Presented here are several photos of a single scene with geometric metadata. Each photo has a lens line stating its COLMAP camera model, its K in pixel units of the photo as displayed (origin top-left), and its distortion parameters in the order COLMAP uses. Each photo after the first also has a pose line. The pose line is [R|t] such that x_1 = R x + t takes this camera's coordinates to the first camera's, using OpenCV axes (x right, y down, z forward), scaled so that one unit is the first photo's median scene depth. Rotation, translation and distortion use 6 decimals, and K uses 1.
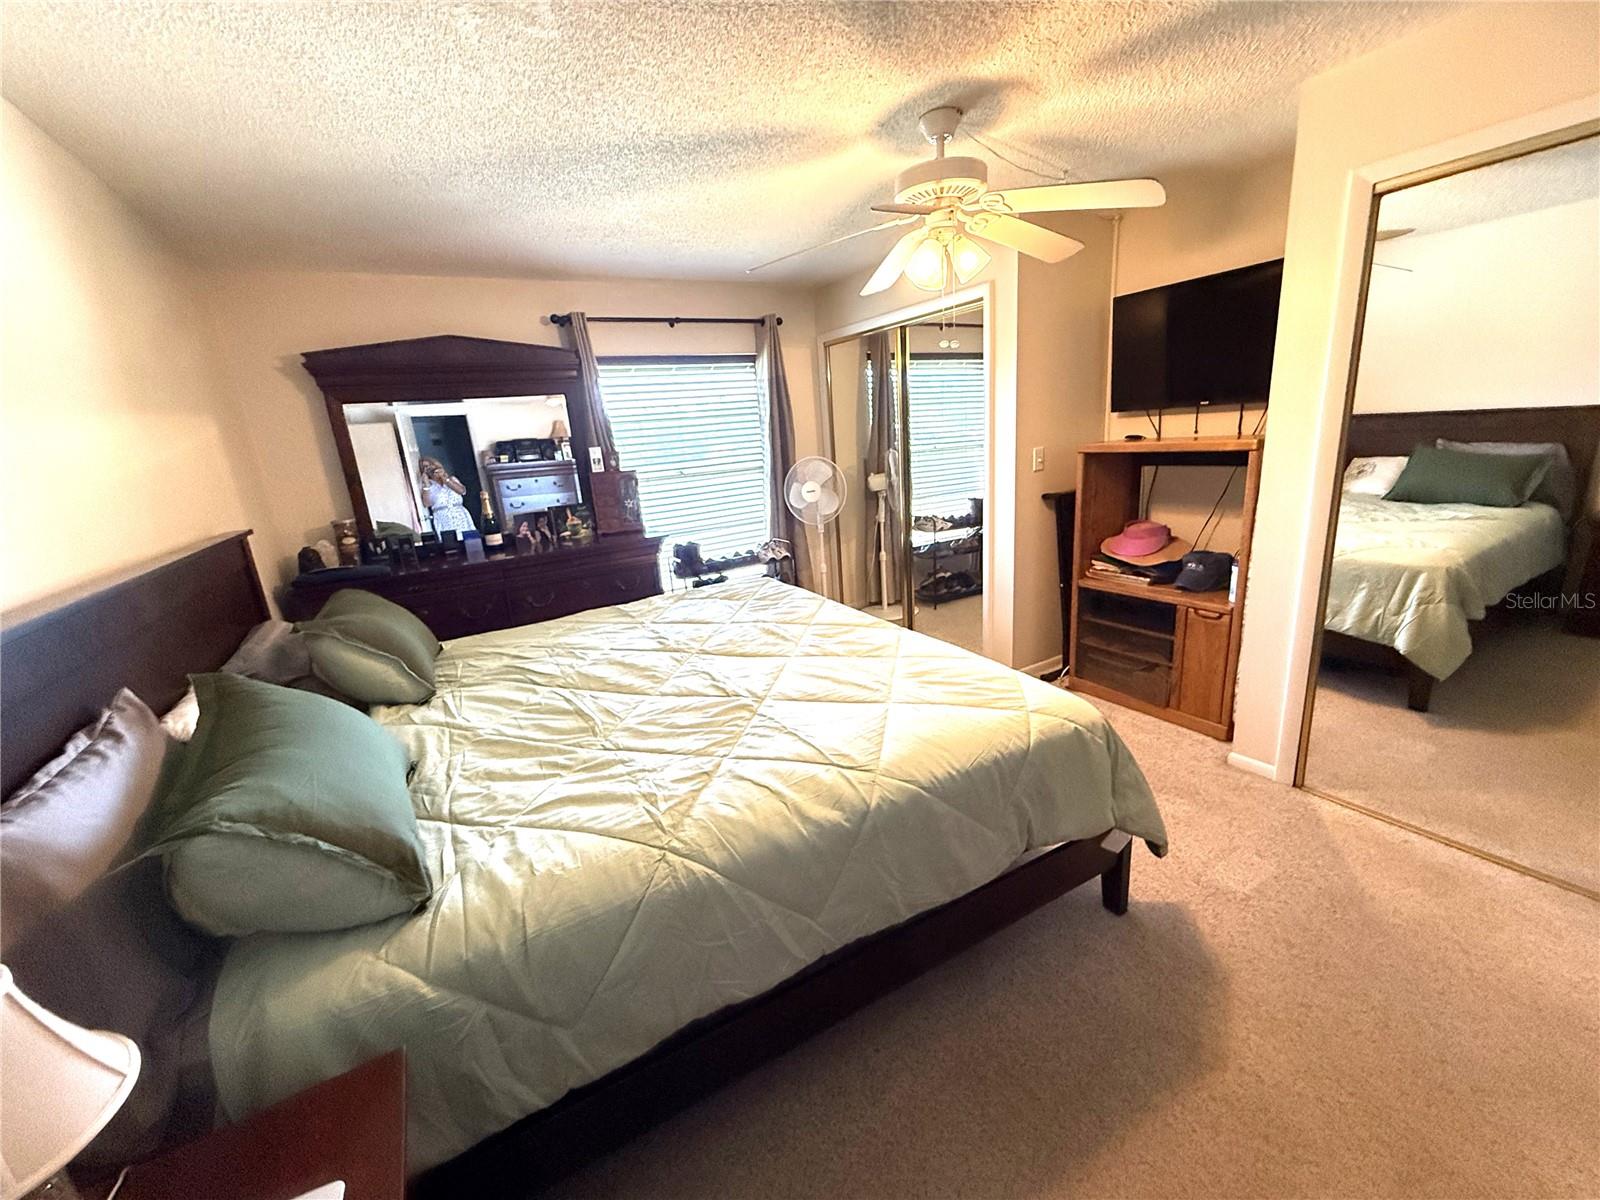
lens RADIAL K [[640.5, 0, 797.5], [0, 640.5, 599.6], [0, 0, 1]] dist [0.000468, -0.000269]
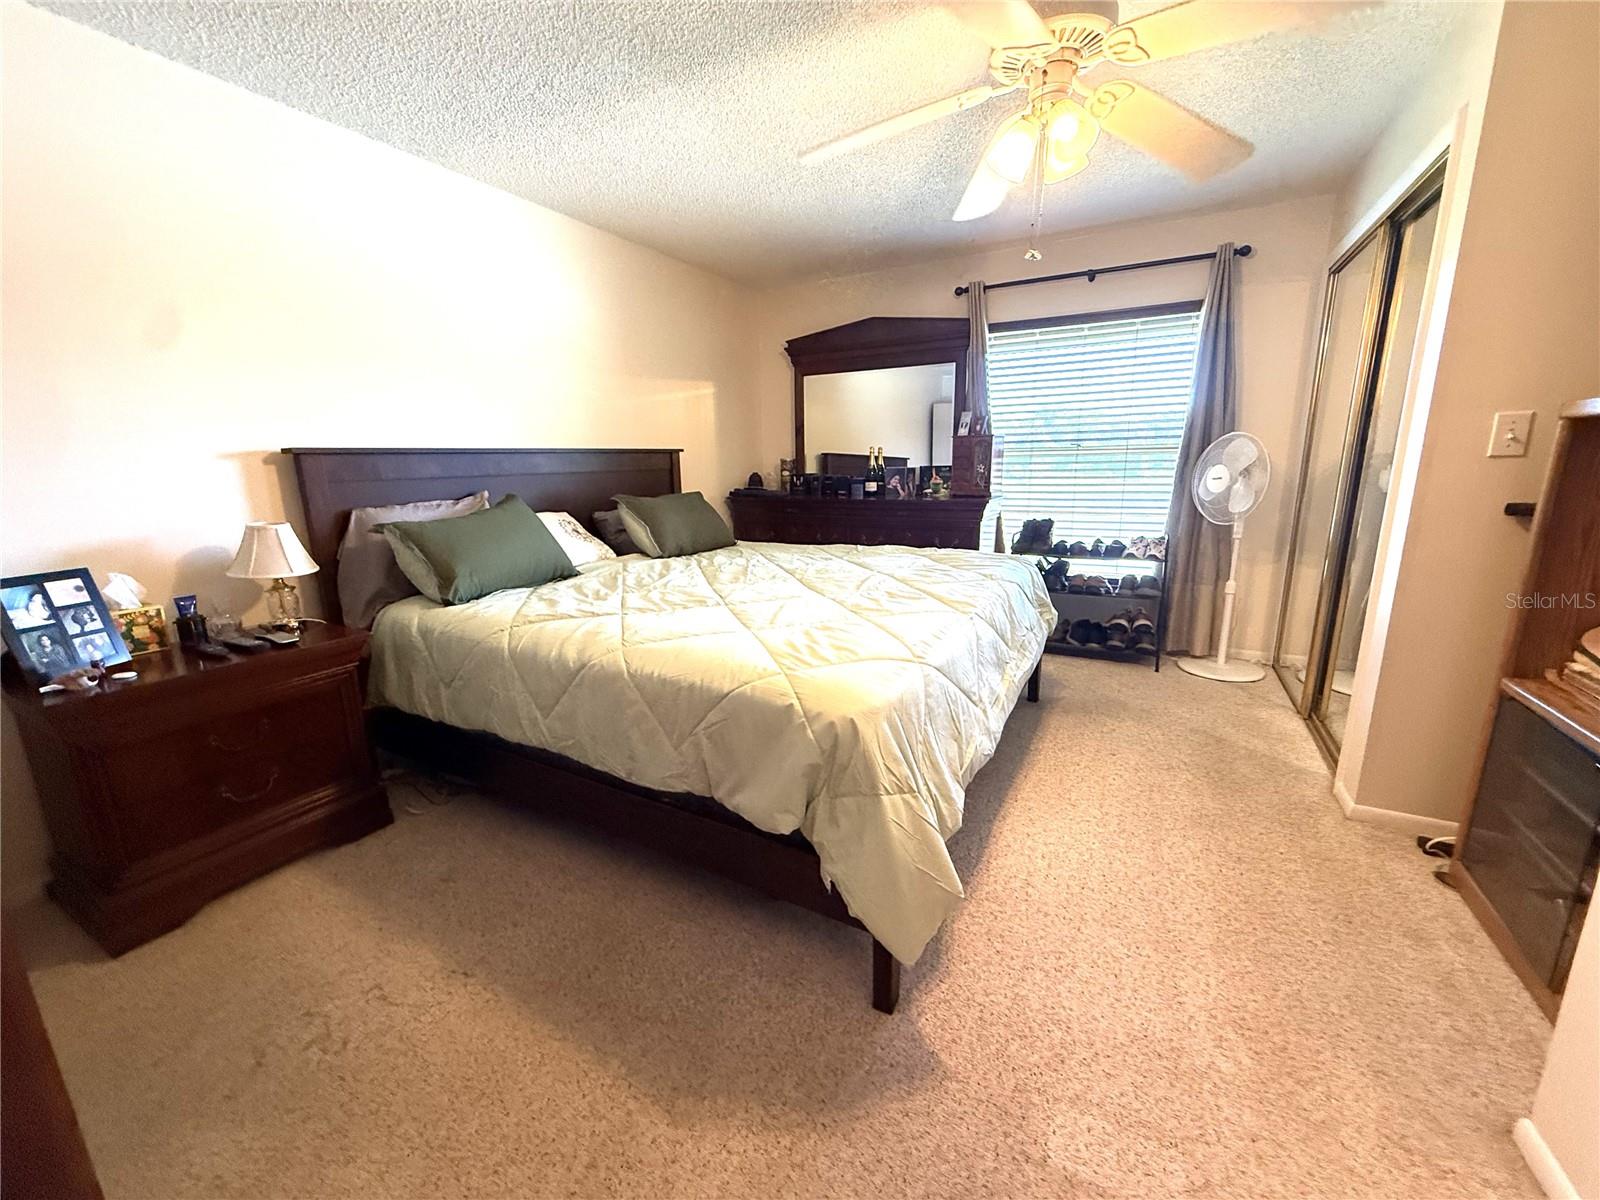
lens RADIAL K [[640.5, 0, 797.5], [0, 640.5, 602.4], [0, 0, 1]] dist [0.000468, -0.000269]
pose [[0.520324, 0.250161, -0.816506, 0.488199], [-0.238910, 0.960594, 0.142060, -0.022303], [0.819869, 0.121154, 0.559586, 0.232981]]
